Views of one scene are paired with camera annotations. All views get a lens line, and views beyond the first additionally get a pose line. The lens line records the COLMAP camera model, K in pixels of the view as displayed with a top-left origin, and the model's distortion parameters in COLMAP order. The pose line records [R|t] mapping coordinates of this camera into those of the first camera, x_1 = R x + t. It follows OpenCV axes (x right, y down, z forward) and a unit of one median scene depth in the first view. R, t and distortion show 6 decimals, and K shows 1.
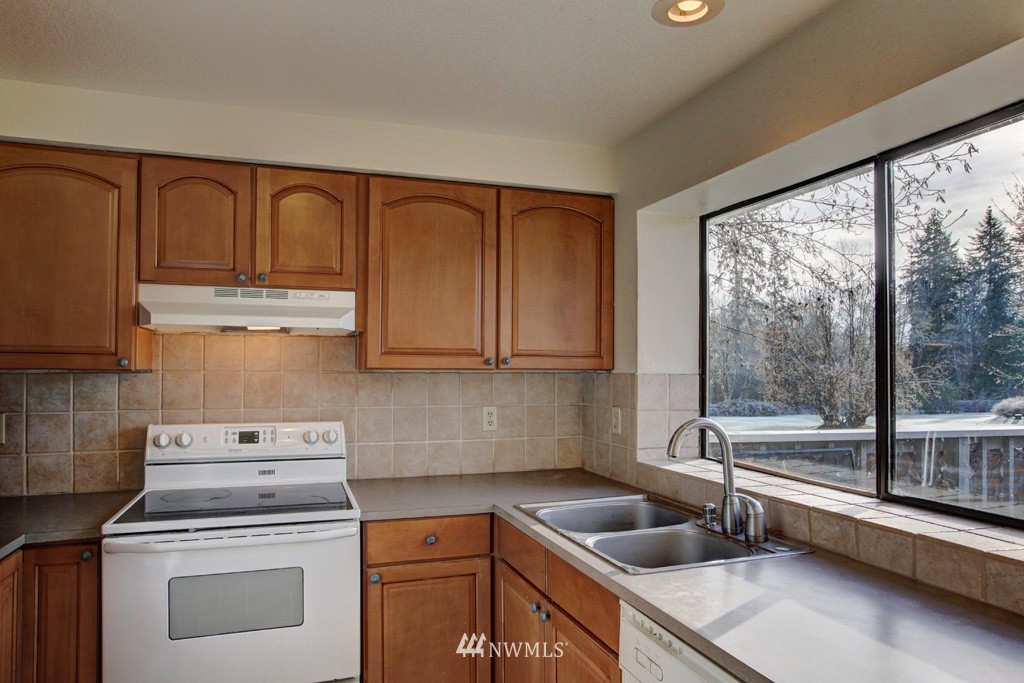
lens RADIAL K [[667.1, 0, 513.6], [0, 667.1, 356.9], [0, 0, 1]] dist [-0.067782, 0.002234]
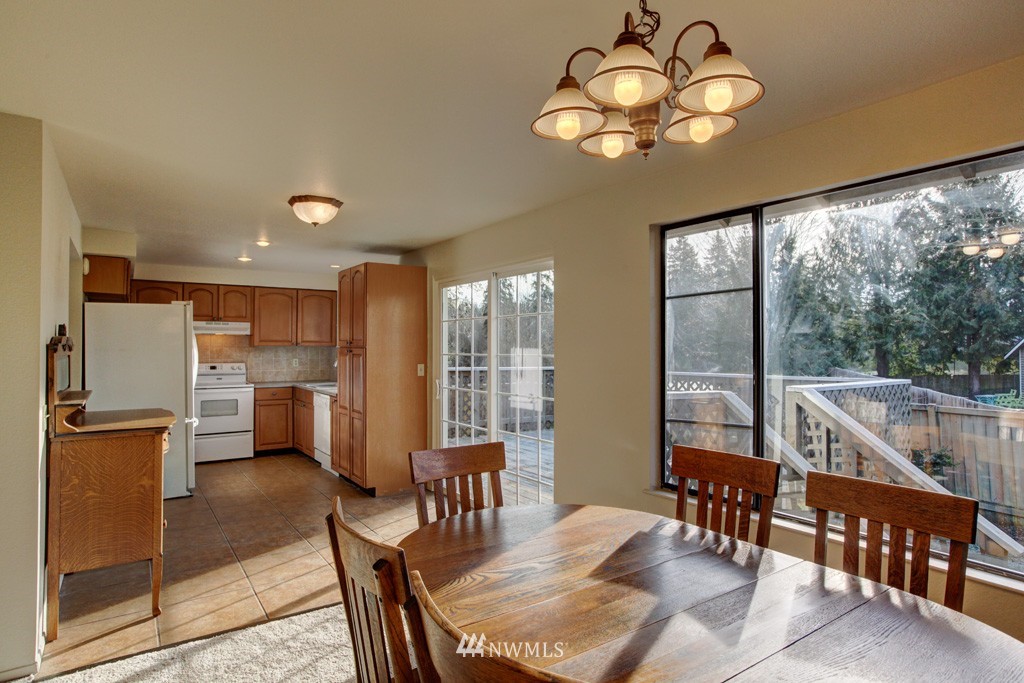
lens RADIAL K [[559.6, 0, 512.0], [0, 559.6, 341.5], [0, 0, 1]] dist [-0.043278, 0.001016]
pose [[0.962096, 0.003299, 0.272691, 0.249621], [-0.005856, 0.999946, 0.008563, -0.034070], [-0.272648, -0.009835, 0.962064, -1.912270]]
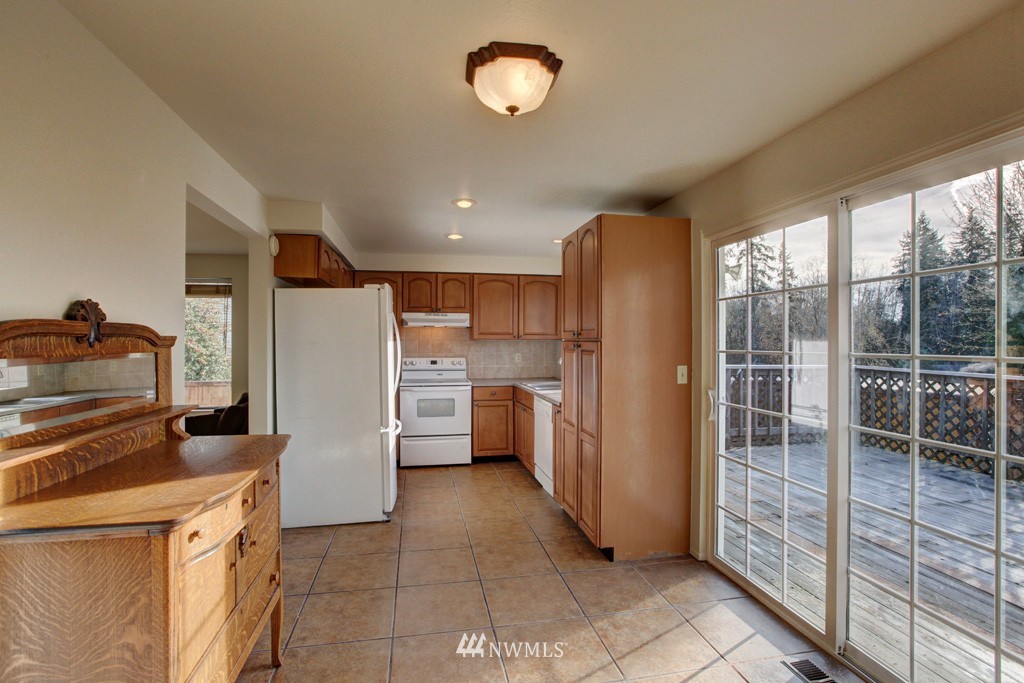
lens RADIAL K [[486.2, 0, 512.0], [0, 486.2, 341.5], [0, 0, 1]] dist [-0.031109, 0.000692]
pose [[0.990370, 0.000972, -0.138440, 0.241929], [0.001986, 0.999773, 0.021222, -0.017012], [0.138429, -0.021293, 0.990143, -1.088618]]
